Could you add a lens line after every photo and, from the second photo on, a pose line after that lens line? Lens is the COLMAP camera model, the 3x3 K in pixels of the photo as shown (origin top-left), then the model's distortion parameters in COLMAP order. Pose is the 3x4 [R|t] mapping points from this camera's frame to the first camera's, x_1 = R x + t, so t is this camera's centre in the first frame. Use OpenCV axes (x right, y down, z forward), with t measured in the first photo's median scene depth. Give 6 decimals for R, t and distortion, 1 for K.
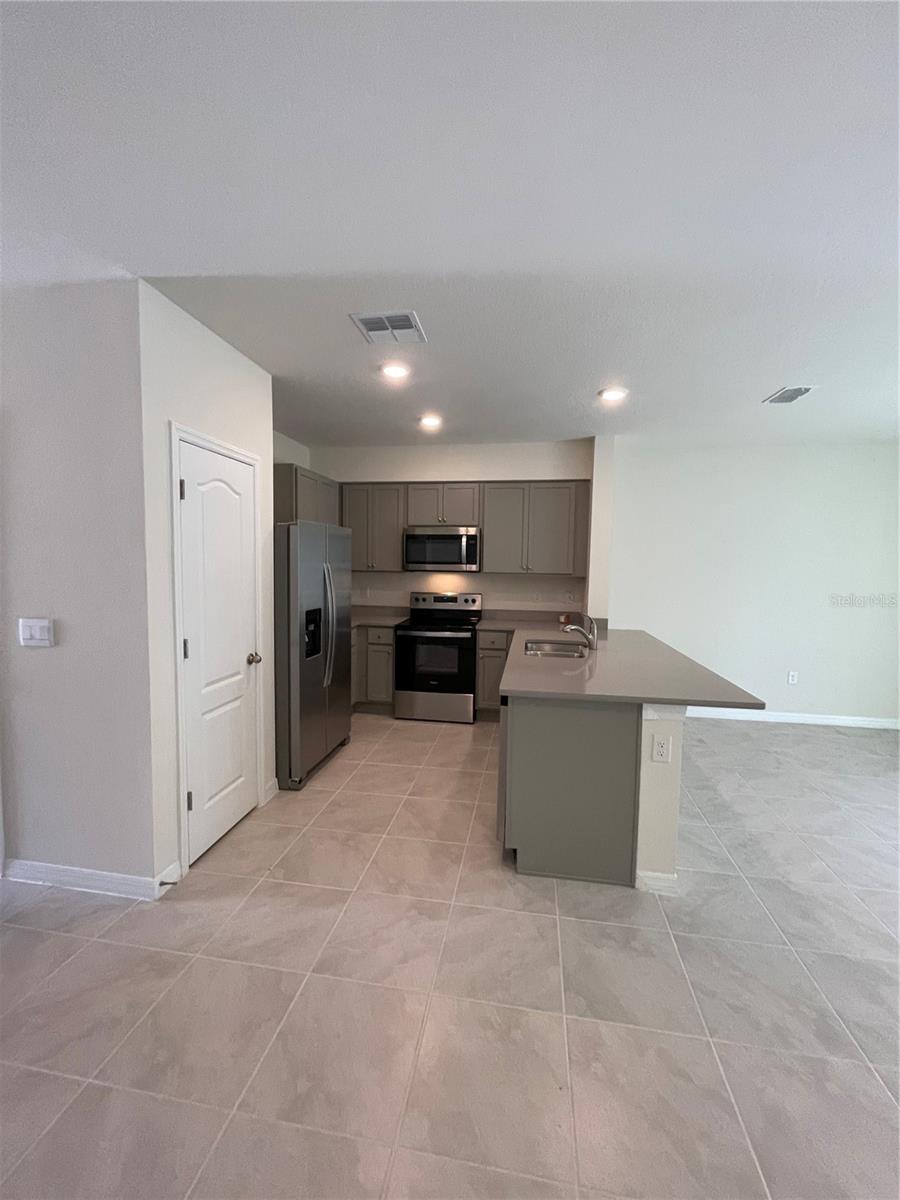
lens RADIAL K [[482.7, 0, 455.1], [0, 482.7, 599.0], [0, 0, 1]] dist [-0.002166, 0.000202]
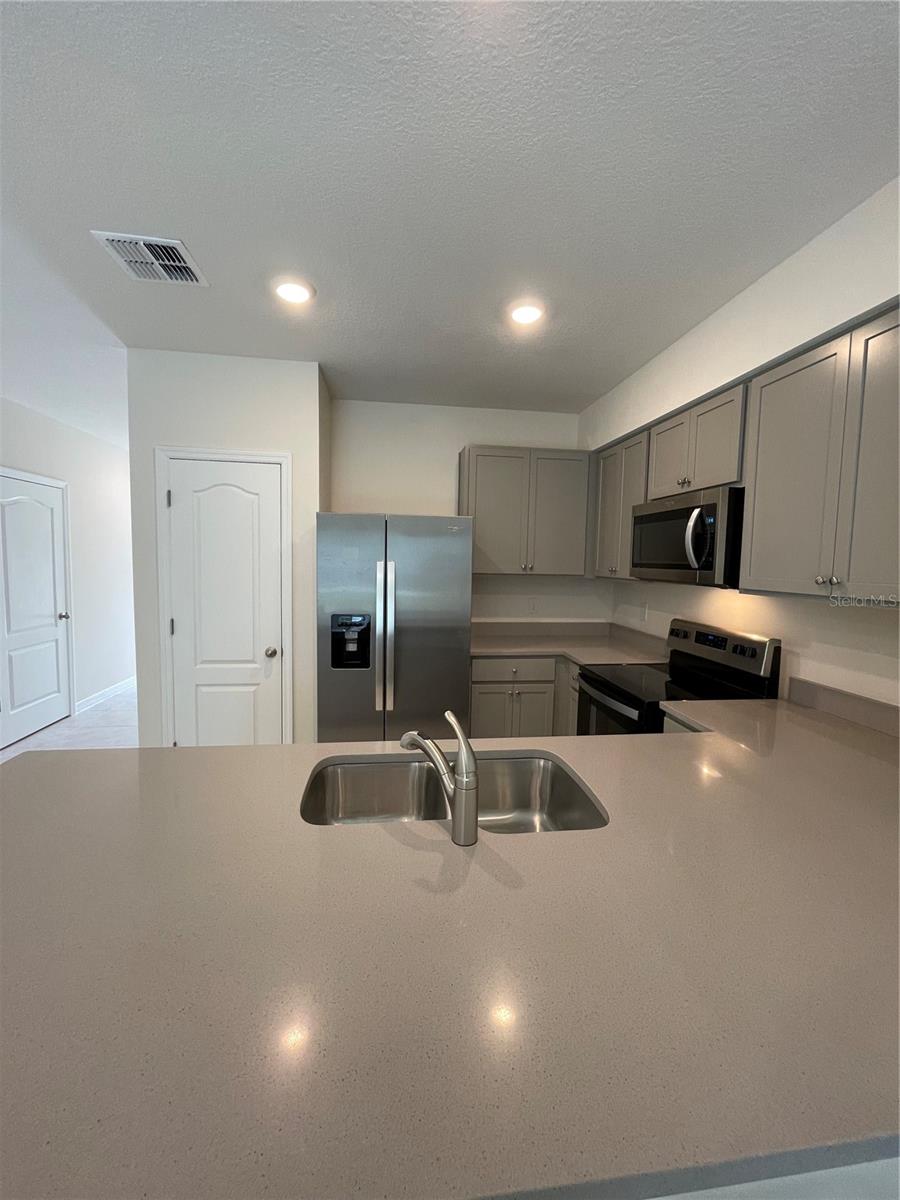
lens RADIAL K [[482.7, 0, 451.5], [0, 482.7, 594.0], [0, 0, 1]] dist [-0.002166, 0.000202]
pose [[0.286540, 0.061964, -0.956062, 0.691730], [-0.089787, 0.995251, 0.037594, -0.075879], [0.953852, 0.075070, 0.290743, 1.100800]]
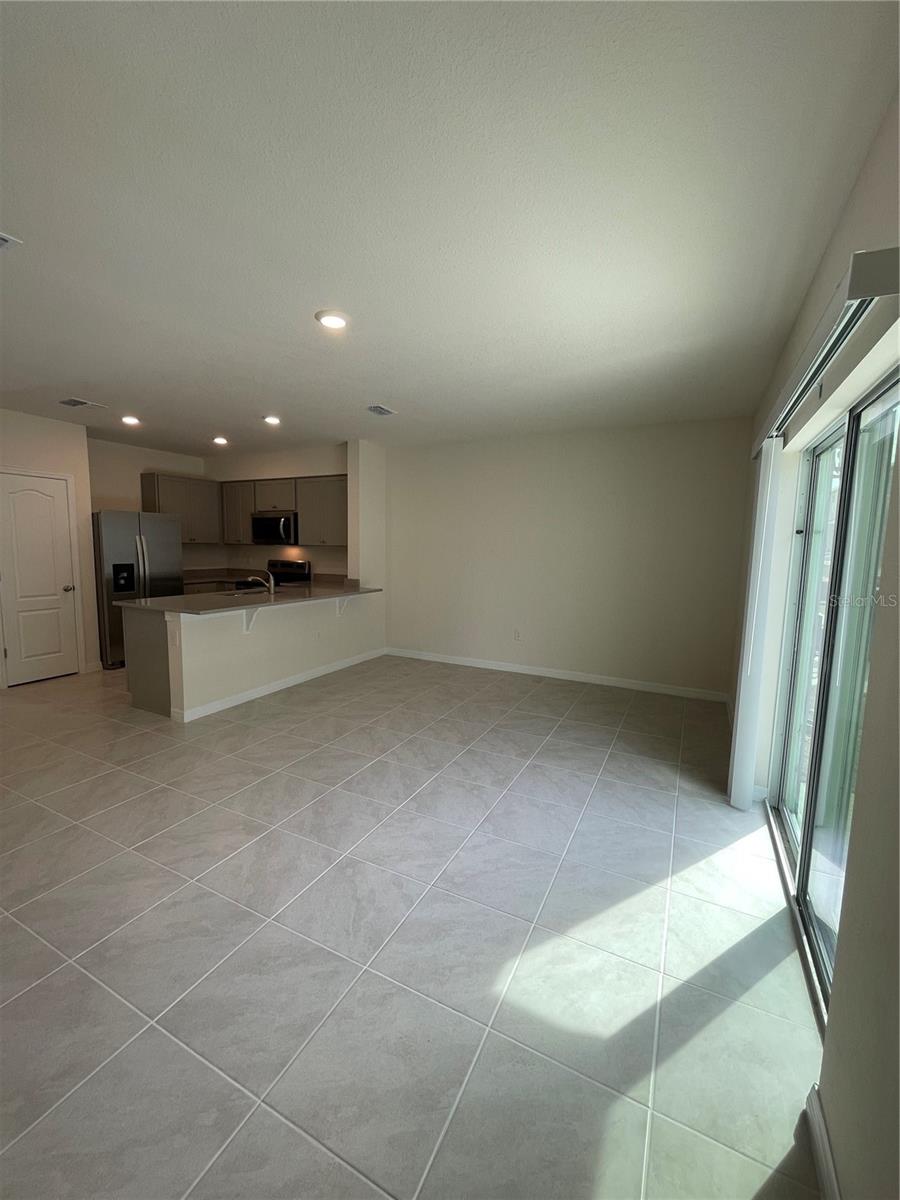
lens RADIAL K [[482.7, 0, 454.6], [0, 482.7, 598.6], [0, 0, 1]] dist [-0.002166, 0.000202]
pose [[0.954776, 0.035356, -0.295217, 1.541705], [-0.025478, 0.998981, 0.037243, 0.060283], [0.296233, -0.028037, 0.954704, -0.299167]]
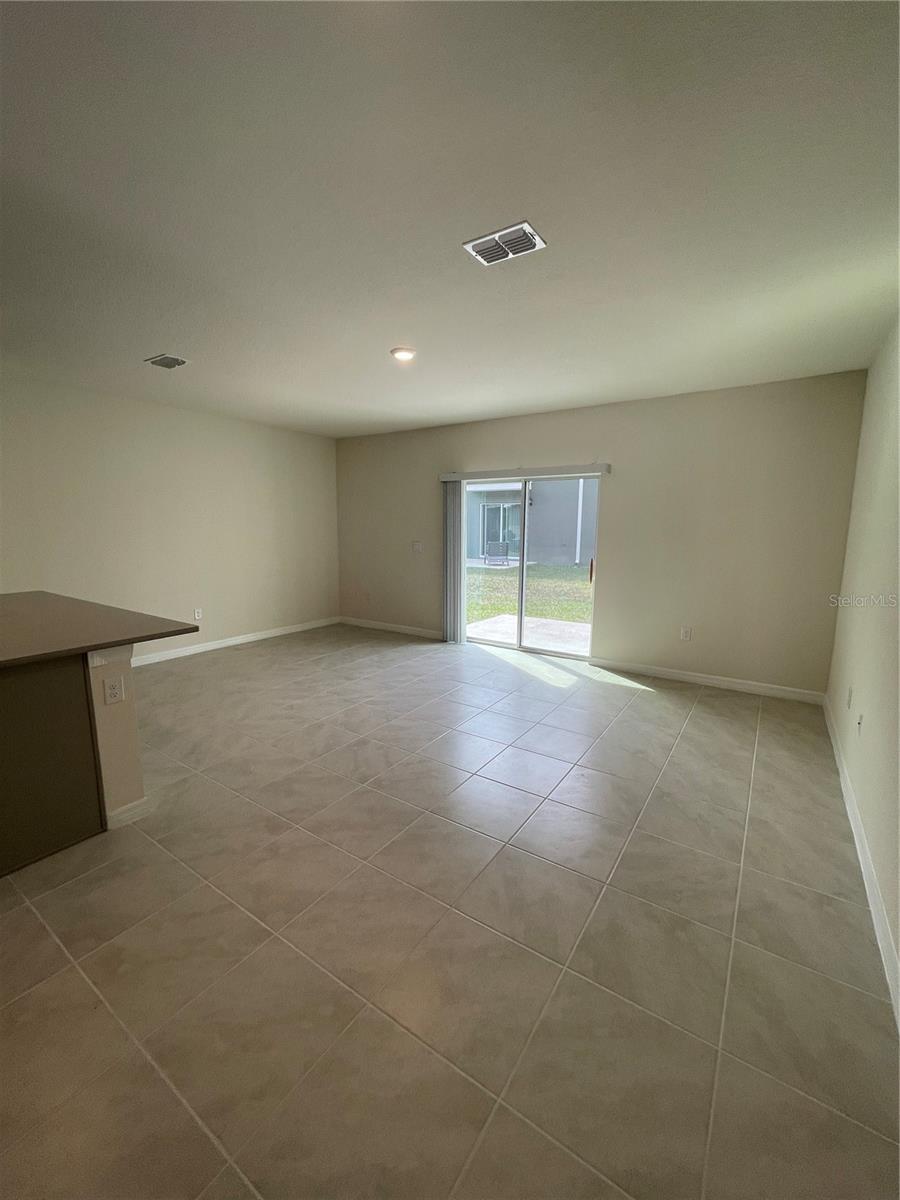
lens RADIAL K [[482.7, 0, 448.6], [0, 482.7, 596.3], [0, 0, 1]] dist [-0.002166, 0.000202]
pose [[0.424704, -0.146953, 0.893326, -0.133020], [0.068805, 0.989124, 0.130000, 0.019348], [-0.902714, 0.006254, 0.430196, -0.081757]]
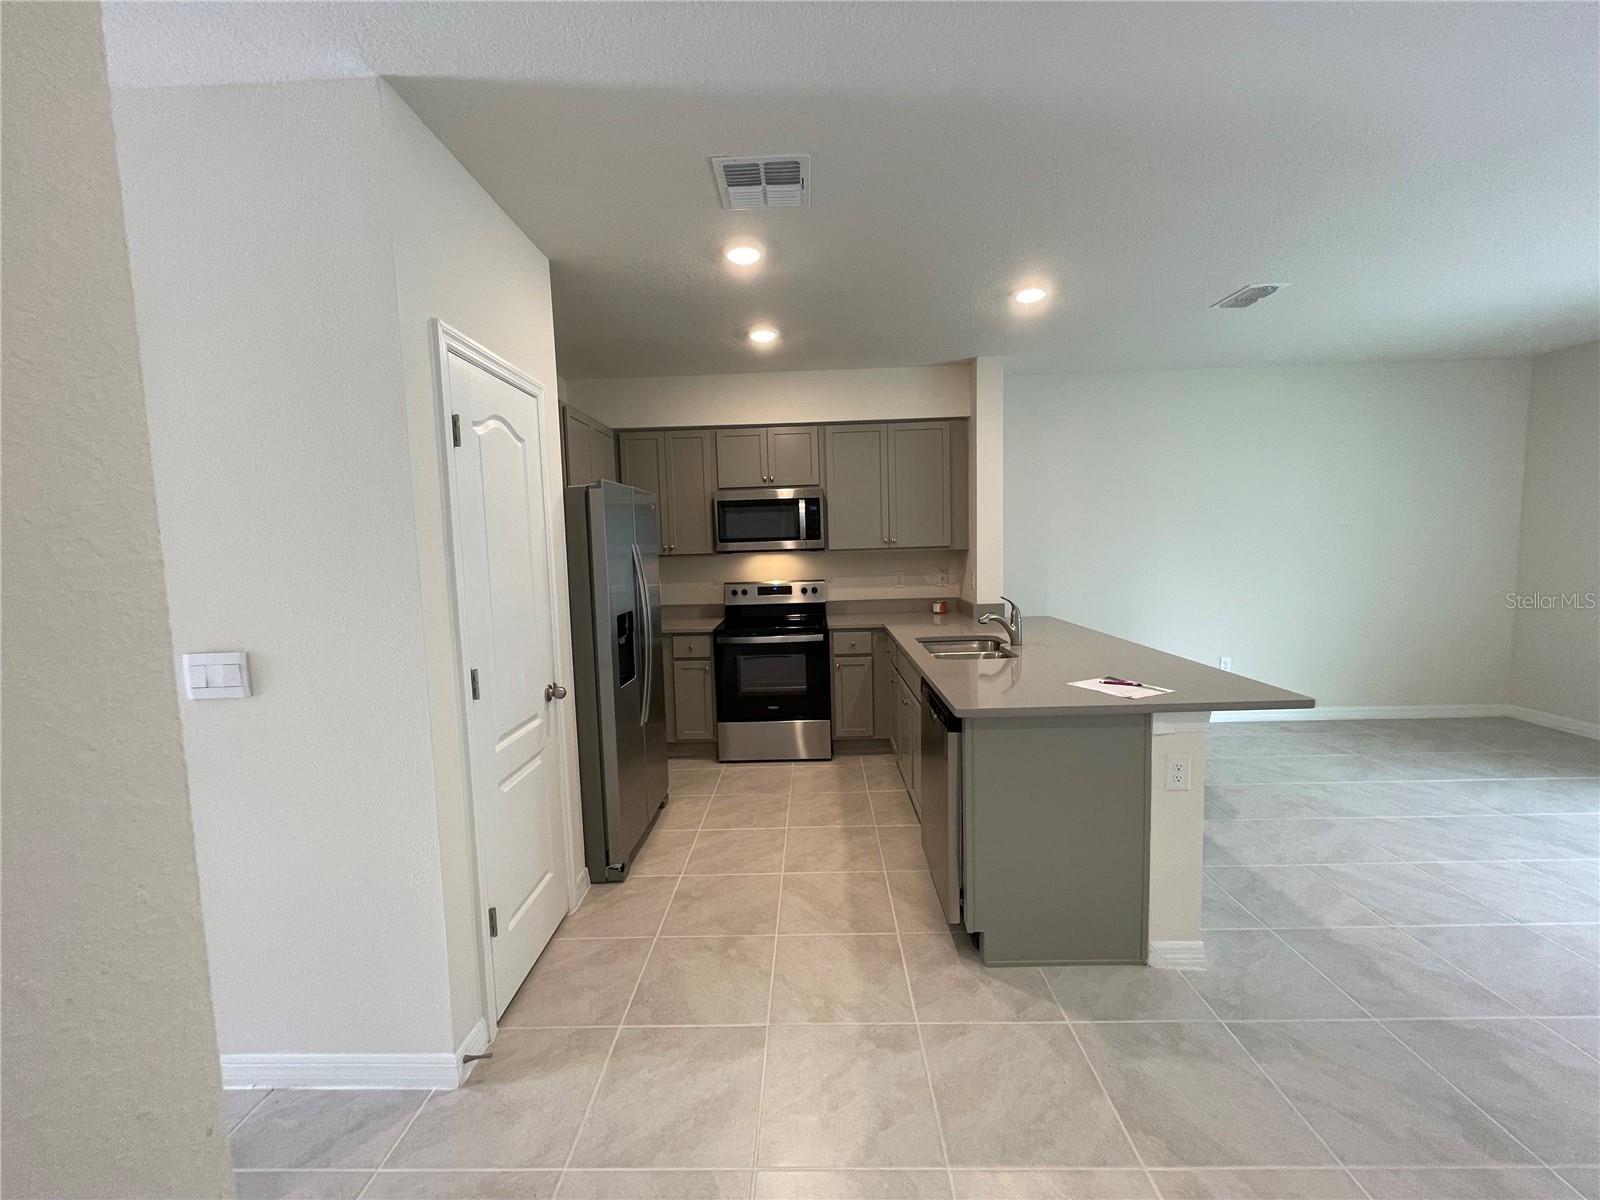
lens RADIAL K [[643.7, 0, 800.6], [0, 643.7, 599.4], [0, 0, 1]] dist [-0.002166, 0.000202]
pose [[0.989586, -0.056745, 0.132284, -0.201648], [0.055093, 0.998351, 0.016113, 0.001887], [-0.132980, -0.008657, 0.991081, 0.092242]]
